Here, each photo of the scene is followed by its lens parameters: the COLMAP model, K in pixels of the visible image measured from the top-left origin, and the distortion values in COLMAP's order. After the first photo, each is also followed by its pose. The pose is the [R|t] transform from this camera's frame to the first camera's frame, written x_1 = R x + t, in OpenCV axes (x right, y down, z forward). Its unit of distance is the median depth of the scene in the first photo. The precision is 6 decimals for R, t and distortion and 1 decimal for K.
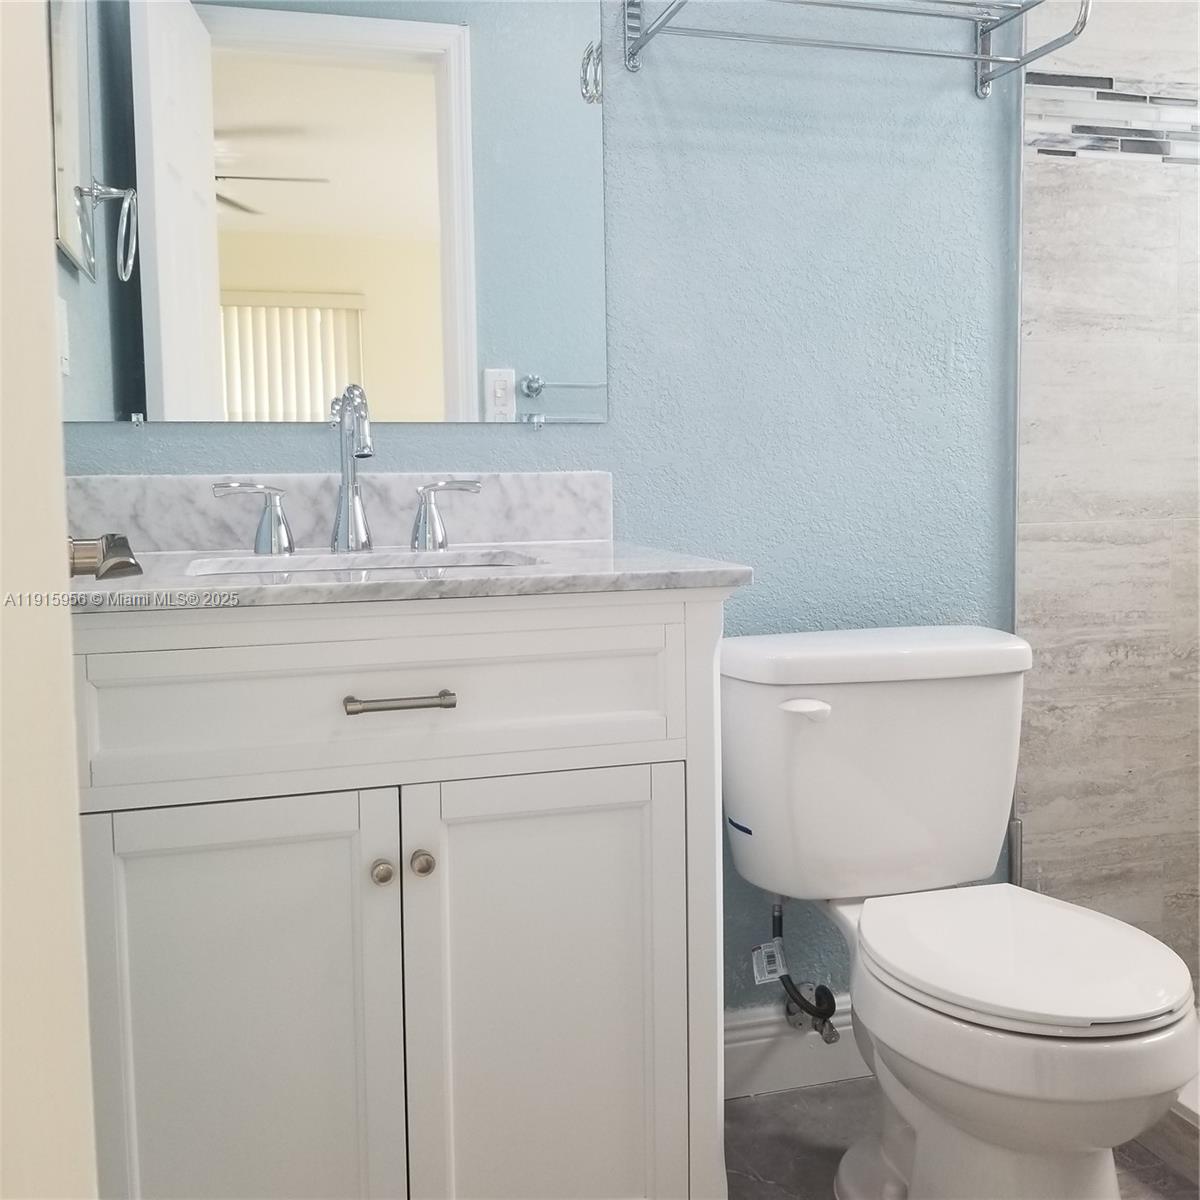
lens RADIAL K [[1288.3, 0, 626.5], [0, 1288.3, 575.4], [0, 0, 1]] dist [0.126237, -0.271255]
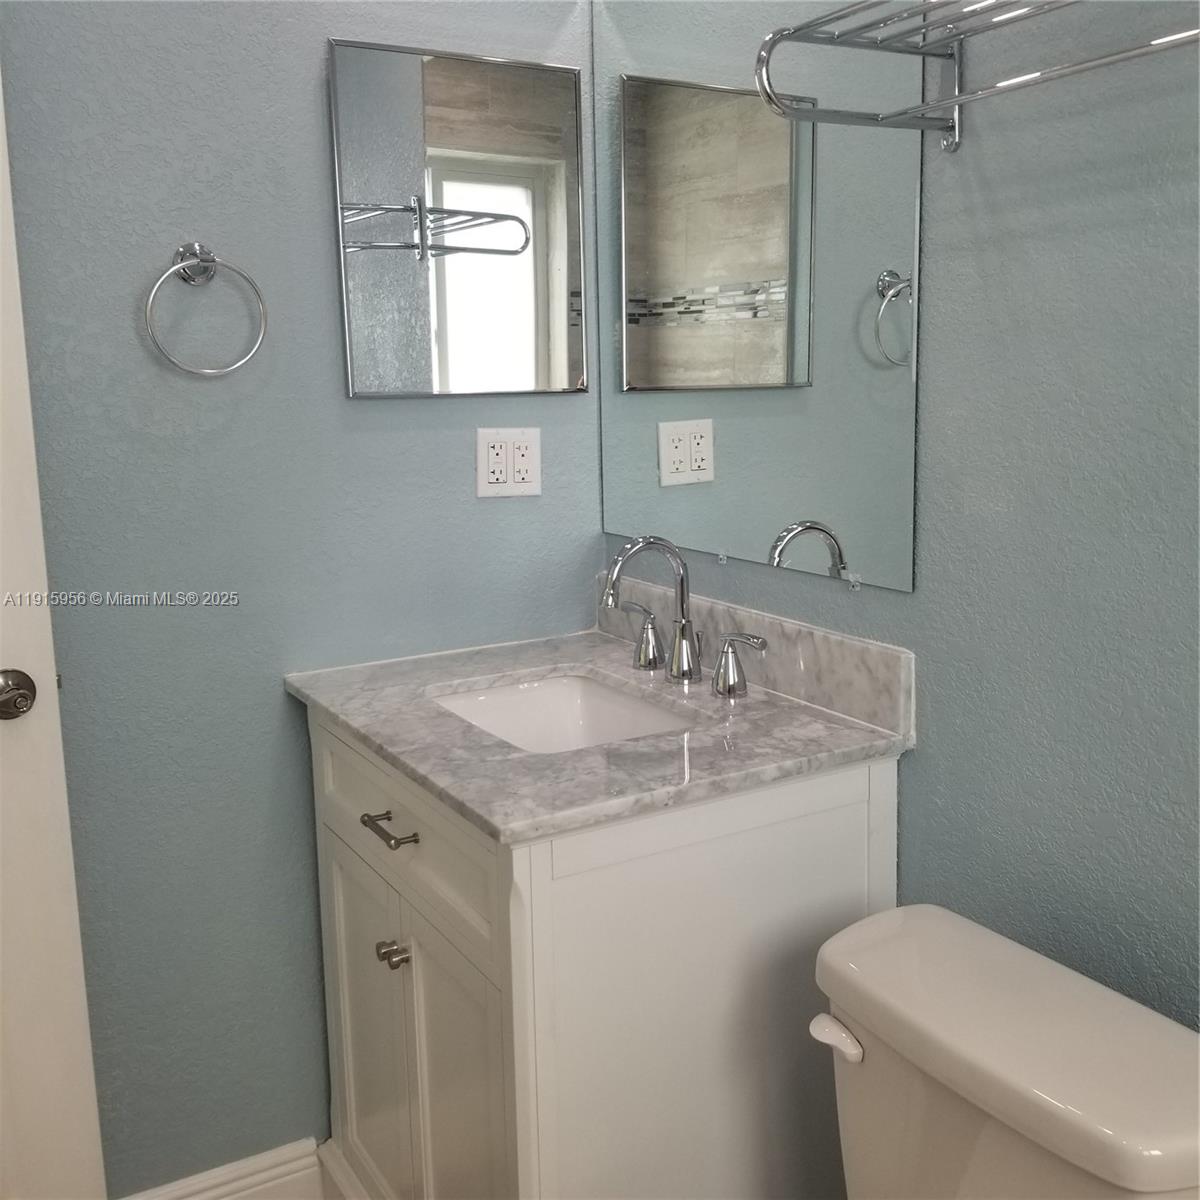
lens RADIAL K [[1288.3, 0, 626.5], [0, 1288.3, 575.4], [0, 0, 1]] dist [0.126237, -0.271255]
pose [[0.229620, 0.161417, -0.959802, 0.685400], [-0.060325, 0.986616, 0.151495, -0.228852], [0.971409, 0.023113, 0.236284, 0.595410]]
